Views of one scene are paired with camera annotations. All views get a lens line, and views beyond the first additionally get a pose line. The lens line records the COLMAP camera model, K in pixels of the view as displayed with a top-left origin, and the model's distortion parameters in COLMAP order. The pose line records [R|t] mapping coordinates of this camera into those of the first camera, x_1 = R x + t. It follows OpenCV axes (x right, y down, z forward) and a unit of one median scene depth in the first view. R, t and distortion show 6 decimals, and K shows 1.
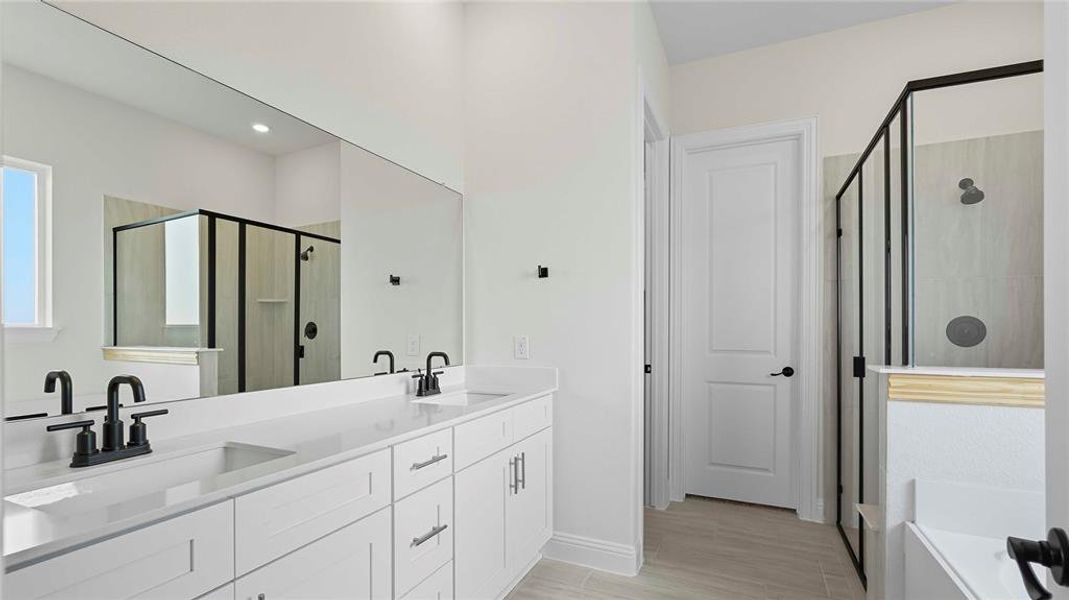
lens RADIAL K [[476.7, 0, 535.6], [0, 476.7, 333.2], [0, 0, 1]] dist [-0.000691, -0.000018]
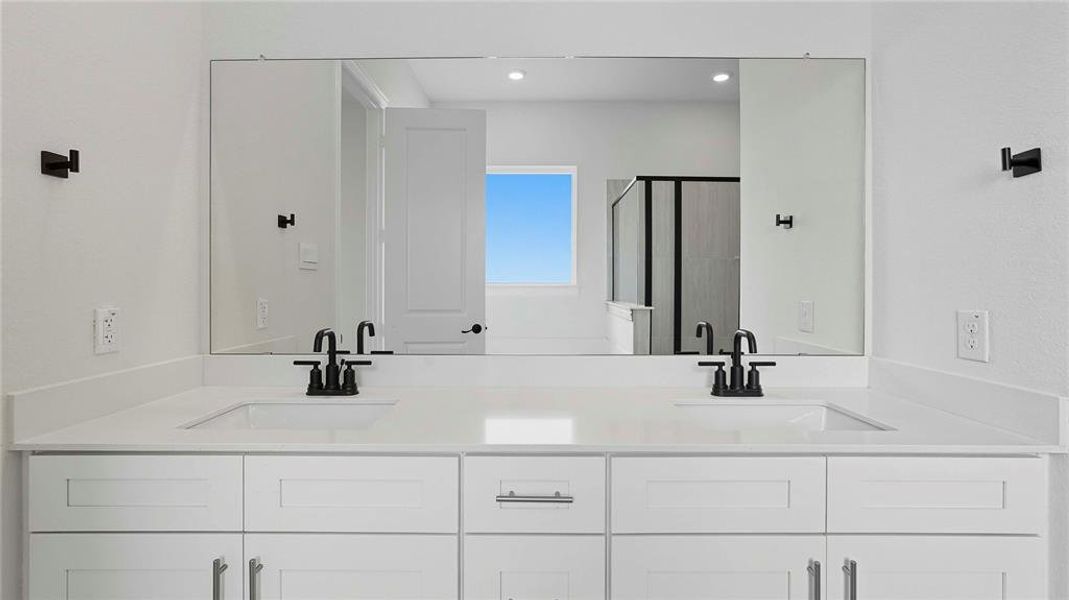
lens RADIAL K [[471.4, 0, 535.3], [0, 471.4, 327.0], [0, 0, 1]] dist [-0.000264, -0.000013]
pose [[0.416925, 0.073855, -0.905935, 0.183452], [-0.013641, 0.997090, 0.075009, -0.004719], [0.908838, -0.018915, 0.416719, 0.404591]]
